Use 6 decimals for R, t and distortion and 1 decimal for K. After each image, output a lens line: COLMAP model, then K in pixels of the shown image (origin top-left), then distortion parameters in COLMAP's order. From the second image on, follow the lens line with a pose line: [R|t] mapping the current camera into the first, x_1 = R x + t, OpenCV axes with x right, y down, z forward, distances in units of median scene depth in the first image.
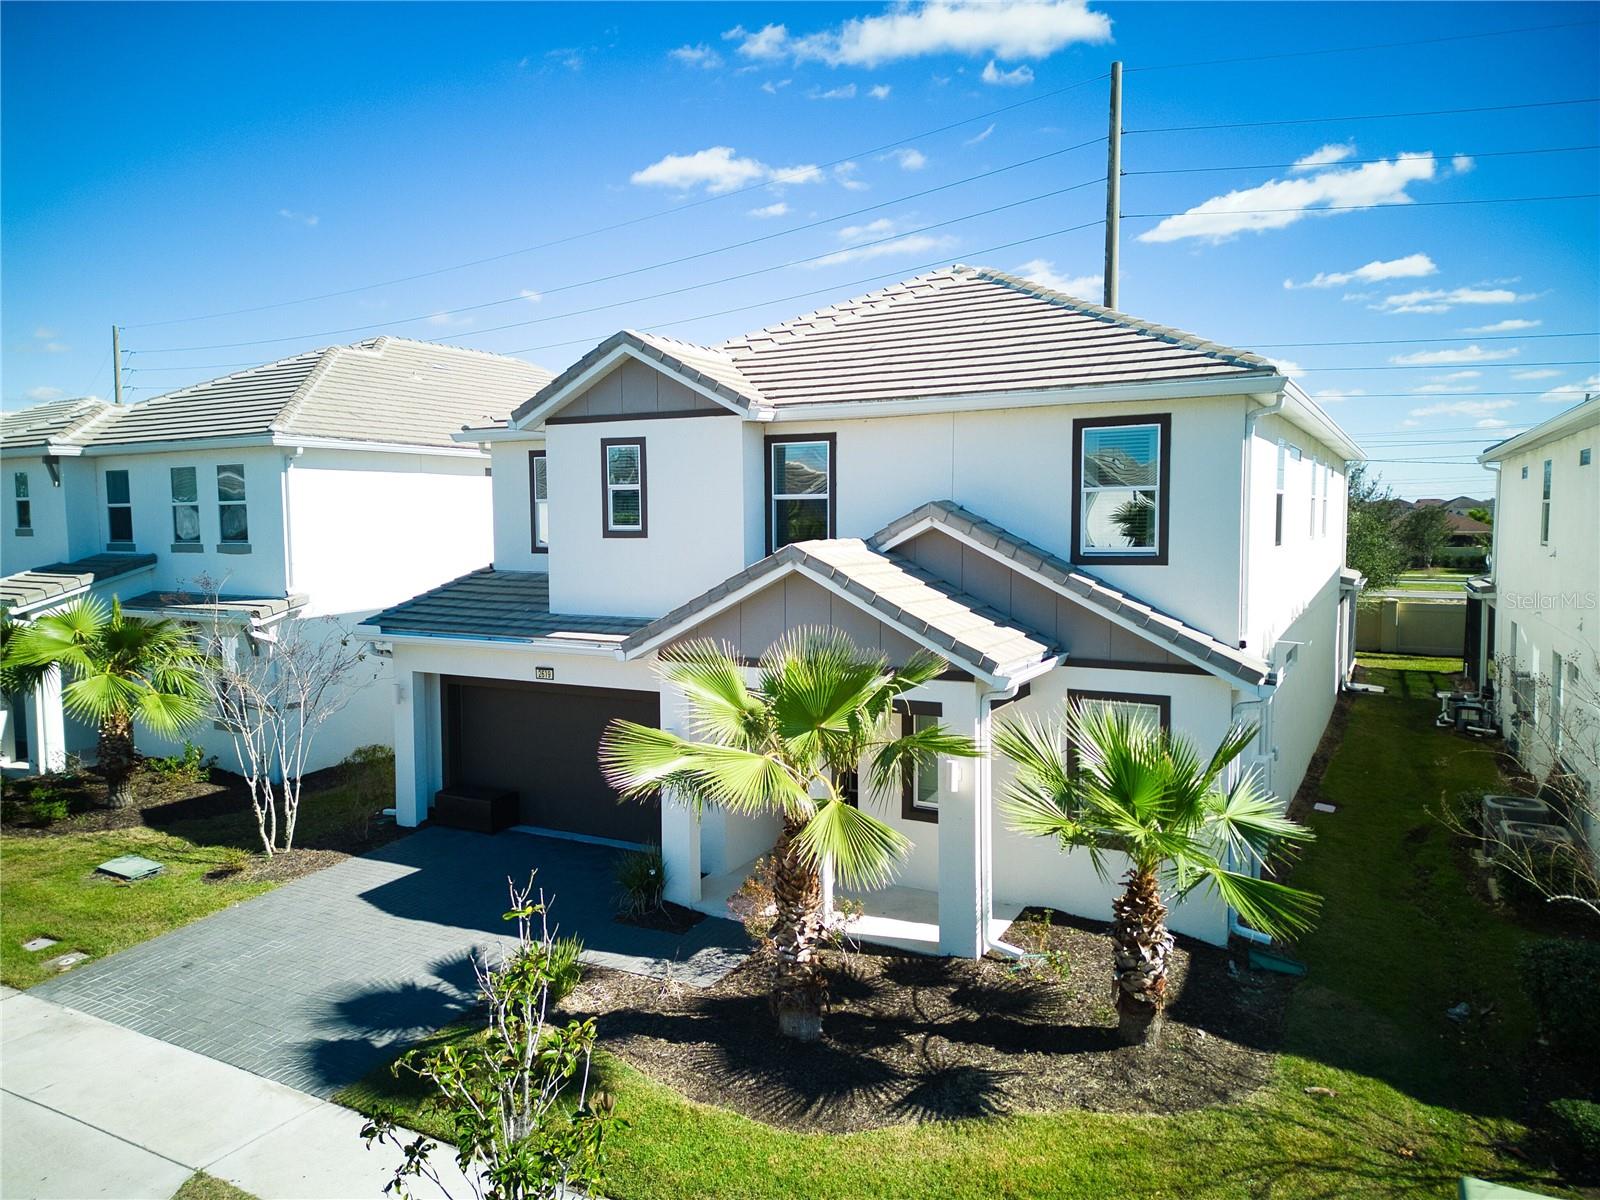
lens RADIAL K [[1110.1, 0, 800.8], [0, 1110.1, 606.6], [0, 0, 1]] dist [0.068653, -0.059145]
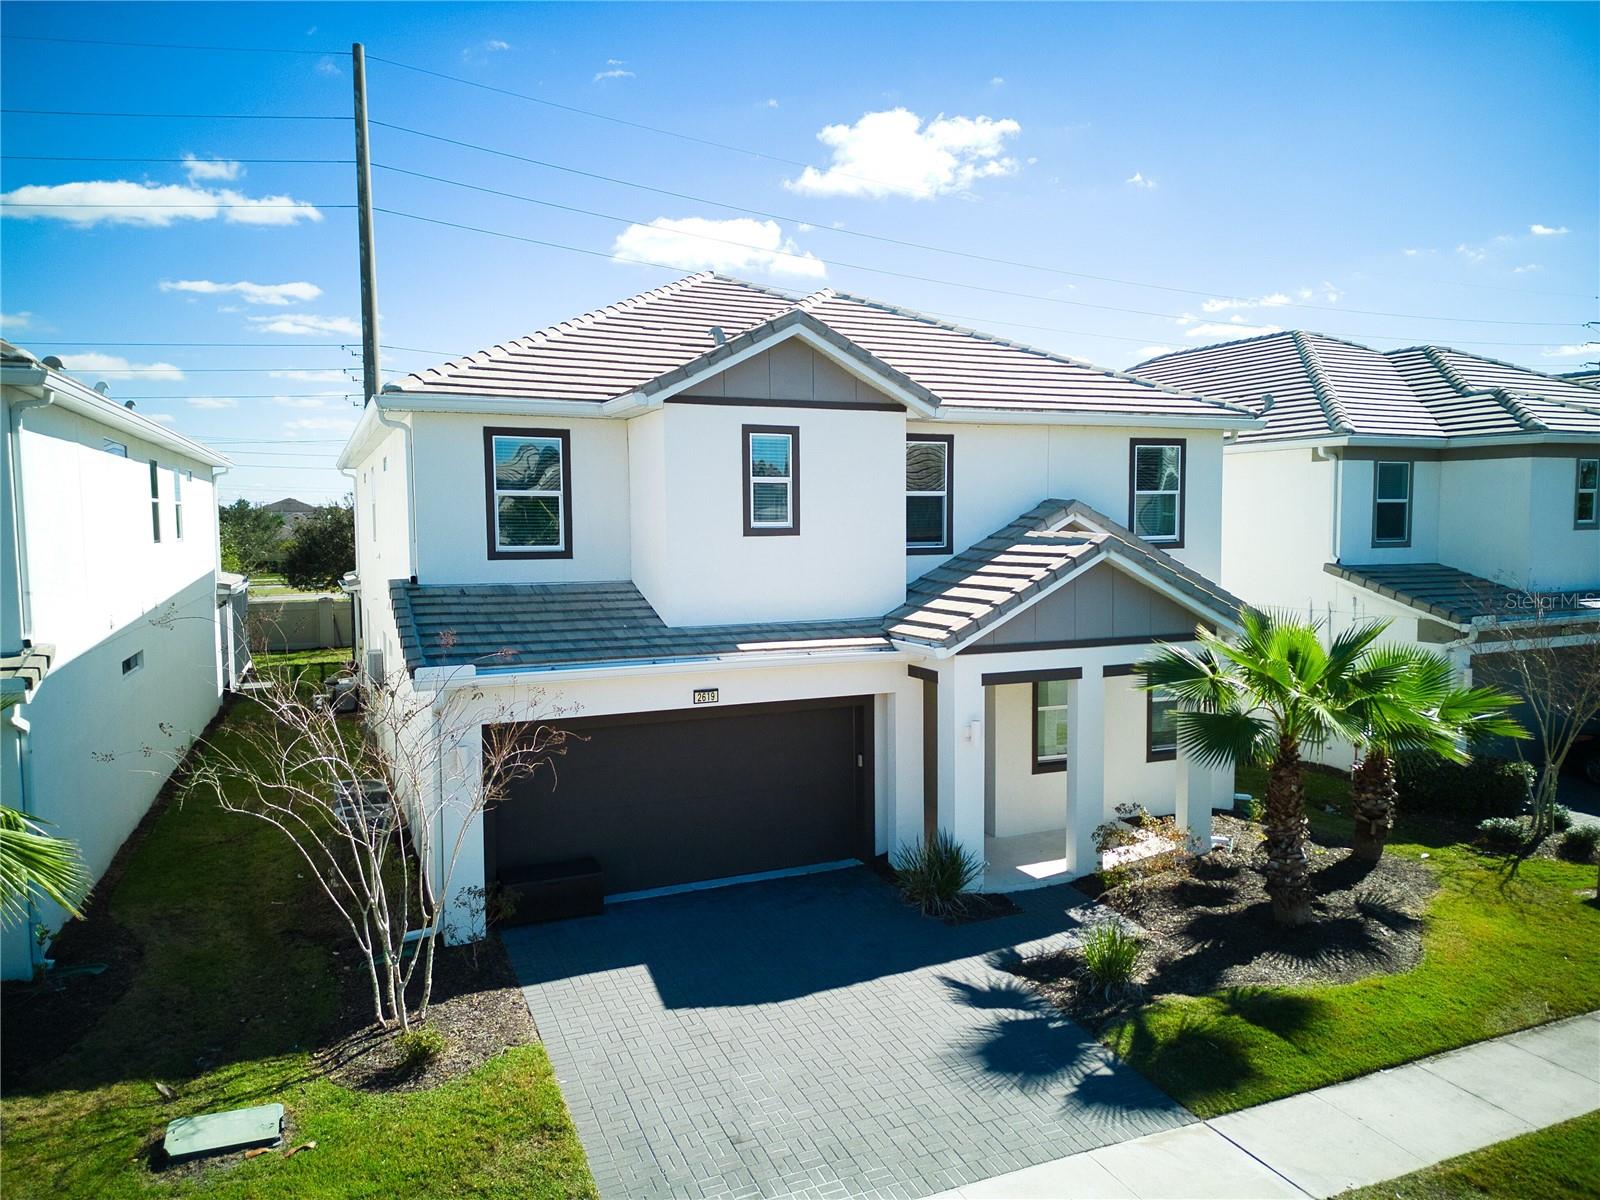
lens RADIAL K [[1110.1, 0, 803.8], [0, 1110.1, 602.8], [0, 0, 1]] dist [0.068653, -0.059145]
pose [[0.609436, -0.058741, 0.790656, -0.920680], [0.065523, 0.997572, 0.023608, -0.028436], [-0.790123, 0.037418, 0.611805, 0.454969]]
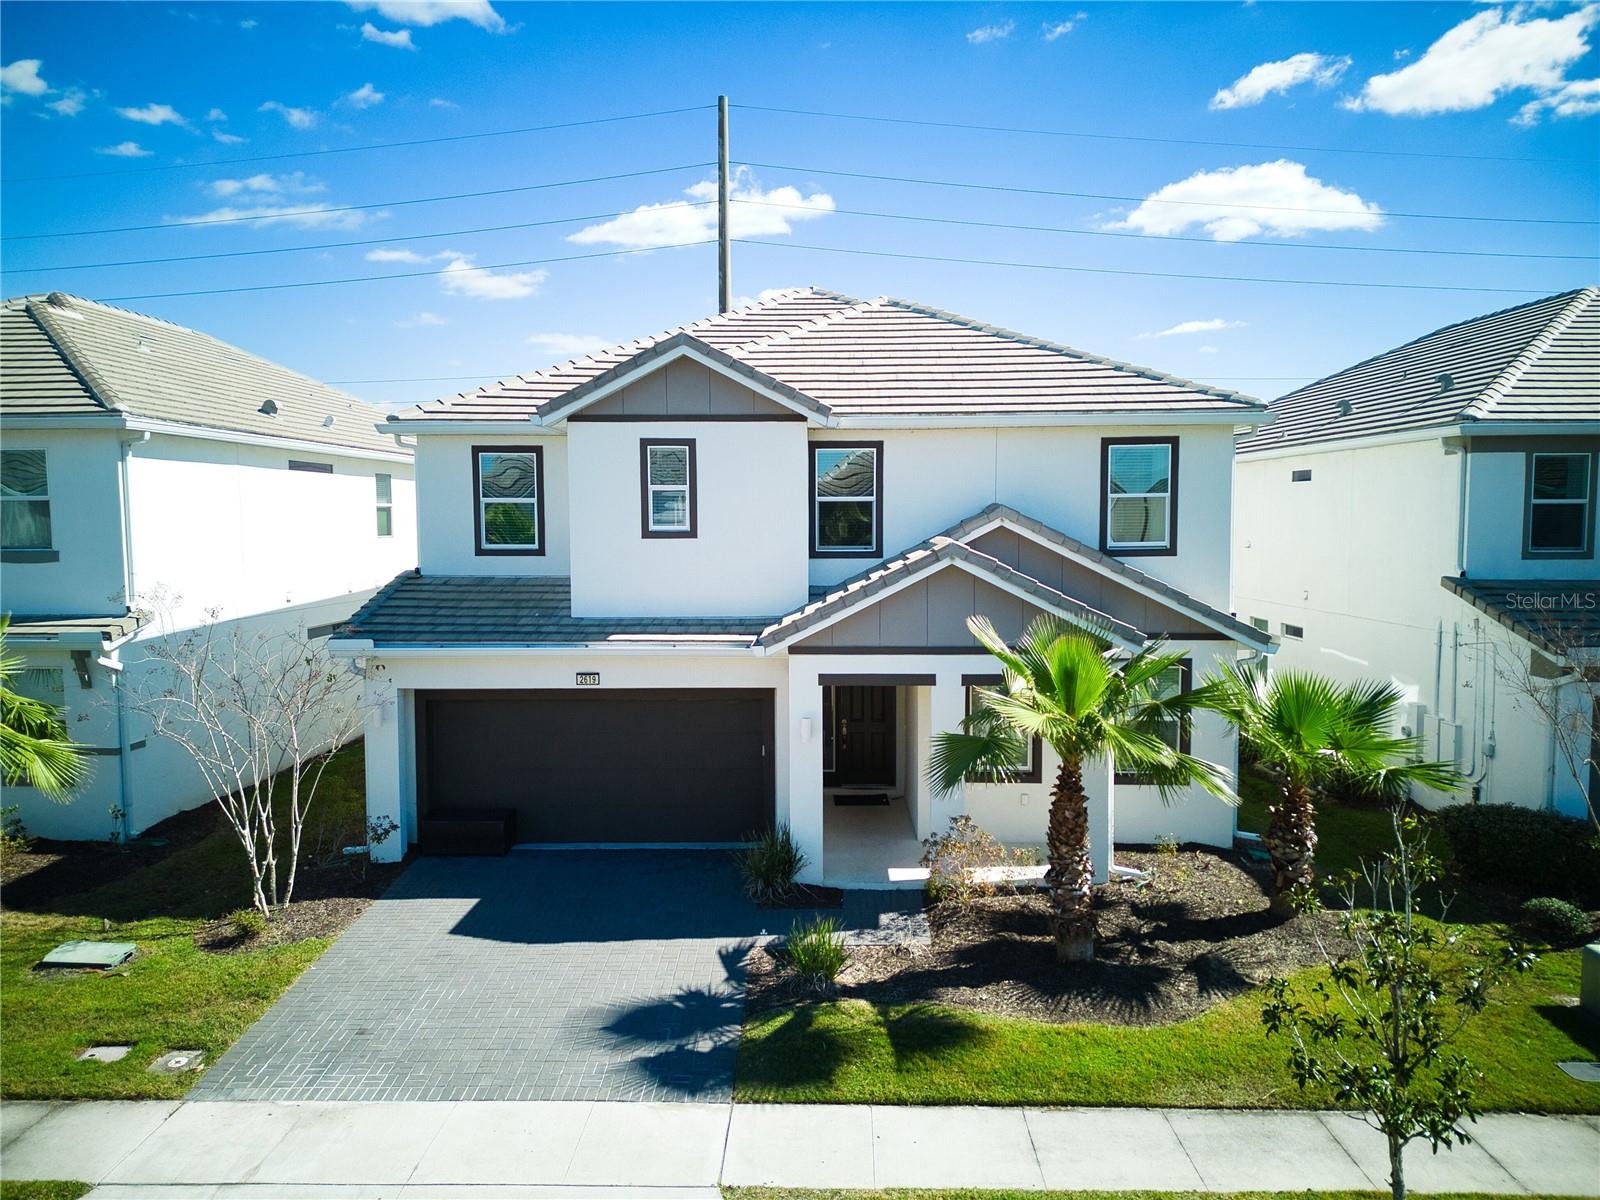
lens RADIAL K [[1110.1, 0, 802.5], [0, 1110.1, 604.7], [0, 0, 1]] dist [0.068653, -0.059145]
pose [[0.886986, -0.035052, 0.460463, -0.549741], [0.035804, 0.999334, 0.007104, -0.004948], [-0.460406, 0.010185, 0.887650, 0.059585]]
